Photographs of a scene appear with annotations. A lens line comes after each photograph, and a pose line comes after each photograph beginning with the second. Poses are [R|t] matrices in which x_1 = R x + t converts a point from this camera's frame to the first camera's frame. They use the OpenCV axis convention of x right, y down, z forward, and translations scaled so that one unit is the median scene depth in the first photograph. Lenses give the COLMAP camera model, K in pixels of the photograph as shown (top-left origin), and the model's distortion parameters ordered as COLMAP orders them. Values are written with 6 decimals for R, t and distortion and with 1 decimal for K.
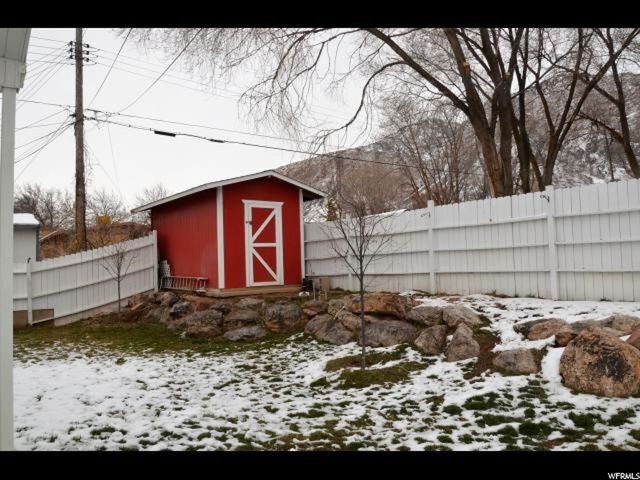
lens RADIAL K [[493.3, 0, 320.5], [0, 493.3, 238.7], [0, 0, 1]] dist [-0.009819, 0.002593]
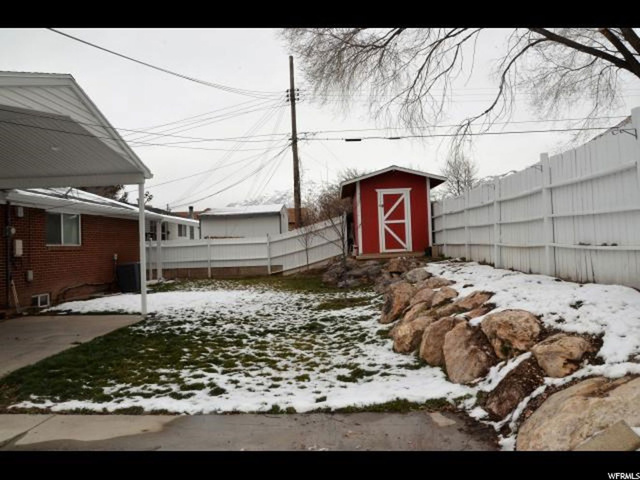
lens RADIAL K [[493.3, 0, 318.7], [0, 493.3, 240.3], [0, 0, 1]] dist [-0.009819, 0.002593]
pose [[0.782294, -0.003237, -0.622901, 0.547208], [0.048722, 0.997241, 0.056007, -0.021458], [0.621001, -0.074163, 0.780293, -0.169021]]
